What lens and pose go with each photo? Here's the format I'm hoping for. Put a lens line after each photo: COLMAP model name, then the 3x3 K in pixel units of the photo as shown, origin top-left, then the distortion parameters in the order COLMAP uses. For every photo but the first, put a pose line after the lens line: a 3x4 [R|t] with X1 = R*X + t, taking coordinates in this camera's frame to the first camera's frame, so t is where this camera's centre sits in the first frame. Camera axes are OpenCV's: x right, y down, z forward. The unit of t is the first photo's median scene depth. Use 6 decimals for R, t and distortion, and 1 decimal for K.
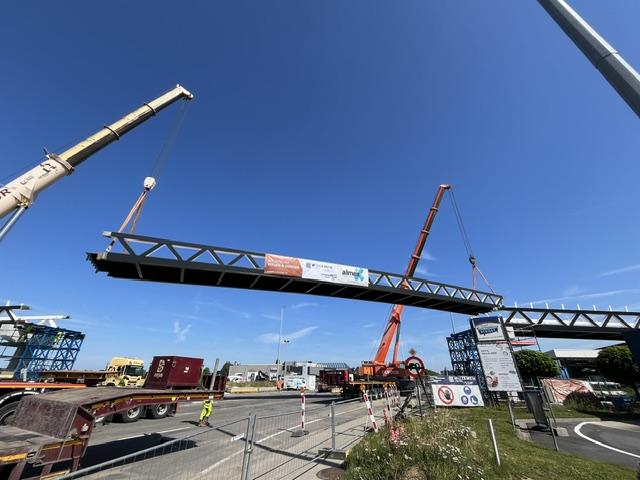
lens RADIAL K [[260.0, 0, 320.0], [0, 260.0, 240.0], [0, 0, 1]] dist [-0.001845, 0.000560]
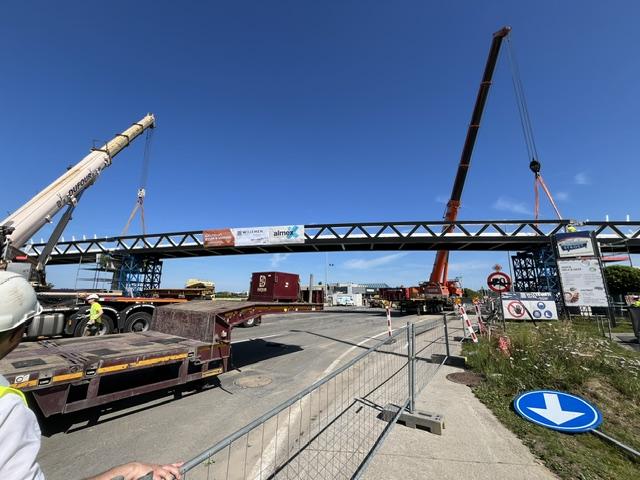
lens RADIAL K [[260.0, 0, 320.0], [0, 260.0, 240.0], [0, 0, 1]] dist [-0.001845, 0.000560]
pose [[0.990216, -0.032440, -0.135723, -0.132092], [0.067832, 0.961861, 0.264994, 0.041532], [0.121950, -0.271608, 0.954650, 0.056665]]
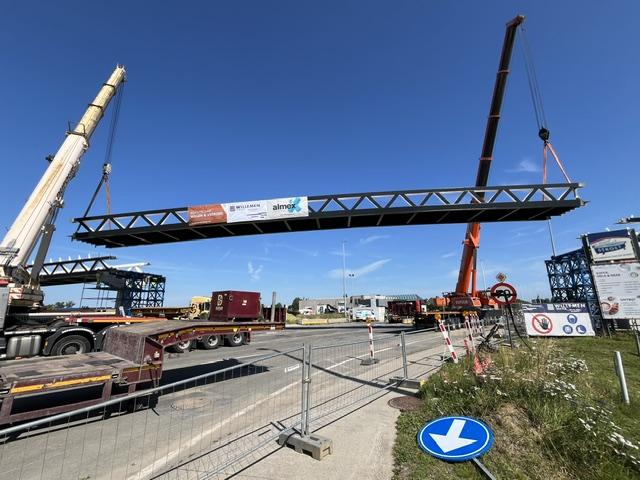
lens RADIAL K [[286.0, 0, 320.0], [0, 286.0, 240.0], [0, 0, 1]] dist [-0.000418, -0.000067]
pose [[0.972453, -0.074080, -0.221015, 0.007450], [0.125752, 0.965072, 0.229831, 0.033717], [0.196270, -0.251293, 0.947803, 0.054487]]
